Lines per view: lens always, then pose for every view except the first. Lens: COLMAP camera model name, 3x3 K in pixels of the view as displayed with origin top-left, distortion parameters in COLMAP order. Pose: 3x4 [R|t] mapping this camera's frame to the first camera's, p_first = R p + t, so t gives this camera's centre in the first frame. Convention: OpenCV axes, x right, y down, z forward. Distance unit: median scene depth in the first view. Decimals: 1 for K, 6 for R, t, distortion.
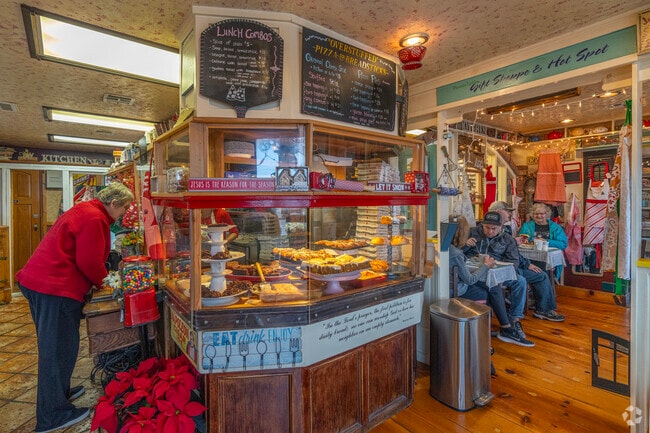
lens RADIAL K [[443.3, 0, 325.0], [0, 443.3, 216.5], [0, 0, 1]] dist [0.000393, -0.000148]
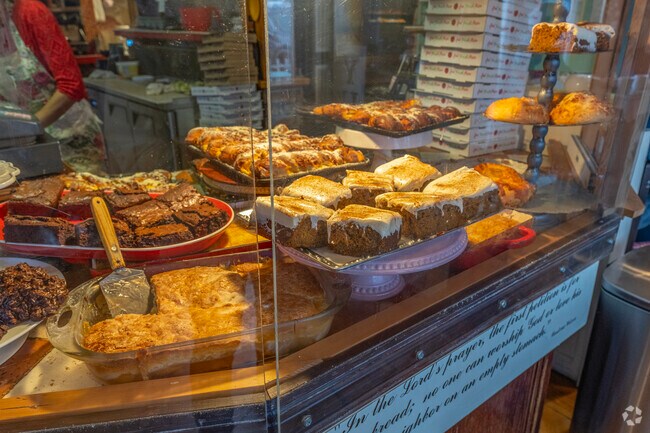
lens RADIAL K [[443.3, 0, 325.0], [0, 443.3, 216.5], [0, 0, 1]] dist [0.000393, -0.000148]
pose [[0.999682, 0.008439, -0.023763, -0.003536], [0.000059, 0.941555, 0.336860, 0.020332], [0.025217, -0.336754, 0.941255, 0.661957]]
